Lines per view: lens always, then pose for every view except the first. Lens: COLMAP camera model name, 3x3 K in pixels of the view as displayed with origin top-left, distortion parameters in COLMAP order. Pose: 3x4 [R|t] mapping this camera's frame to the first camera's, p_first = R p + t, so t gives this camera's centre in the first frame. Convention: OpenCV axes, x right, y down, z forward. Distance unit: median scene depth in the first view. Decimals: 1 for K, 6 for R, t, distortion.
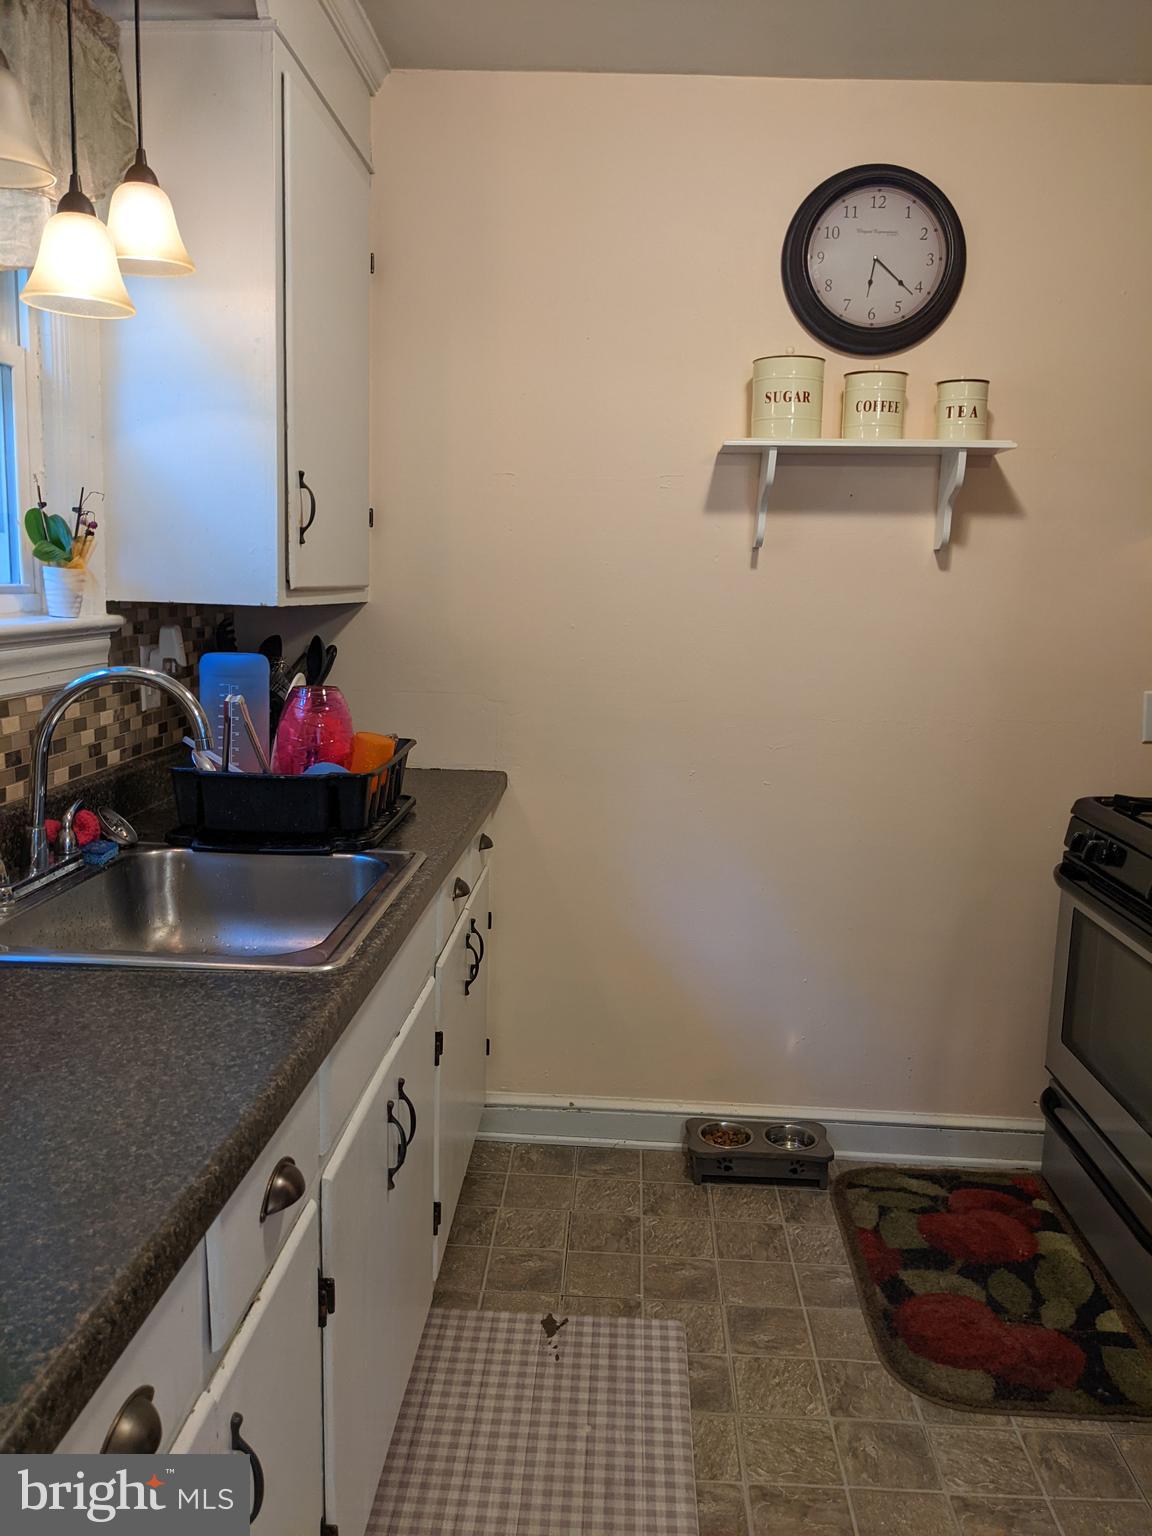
lens RADIAL K [[1242.6, 0, 572.7], [0, 1242.6, 767.2], [0, 0, 1]] dist [0.067101, -0.102296]
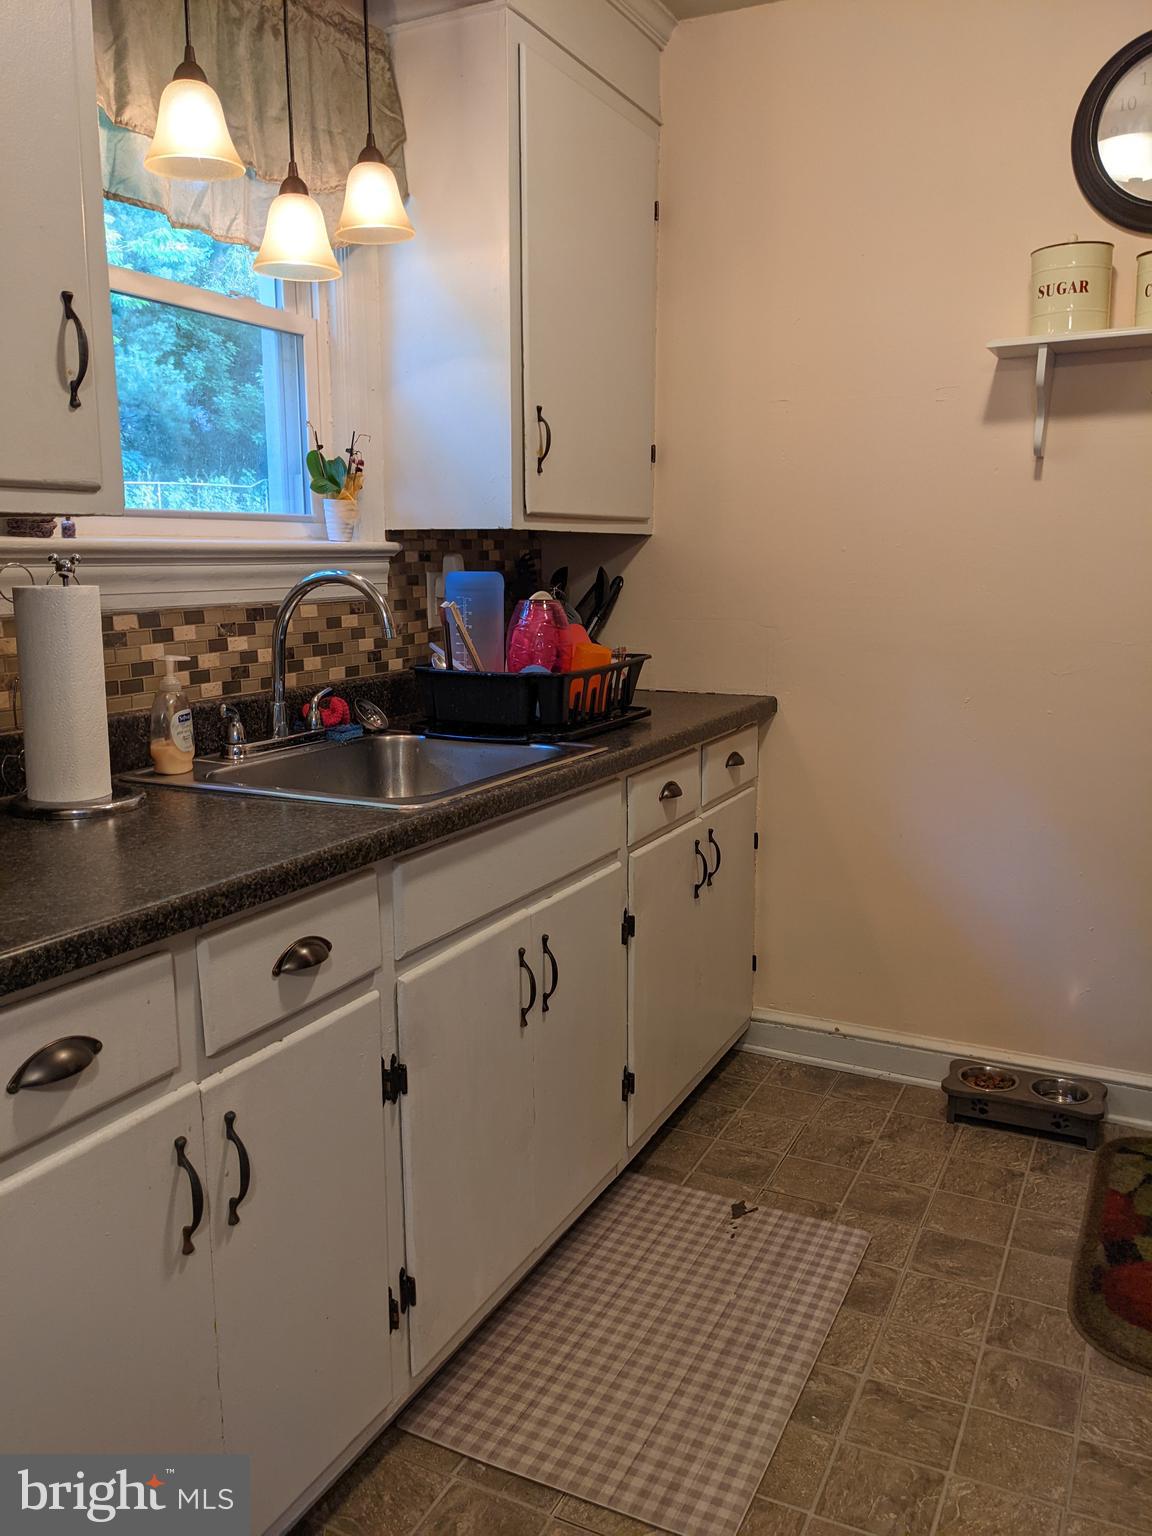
lens RADIAL K [[1242.6, 0, 557.1], [0, 1242.6, 782.0], [0, 0, 1]] dist [0.067101, -0.102296]
pose [[0.907550, 0.044989, -0.417527, 0.268797], [-0.034933, 0.998887, 0.031698, 0.060356], [0.418488, -0.014182, 0.908112, -0.010225]]
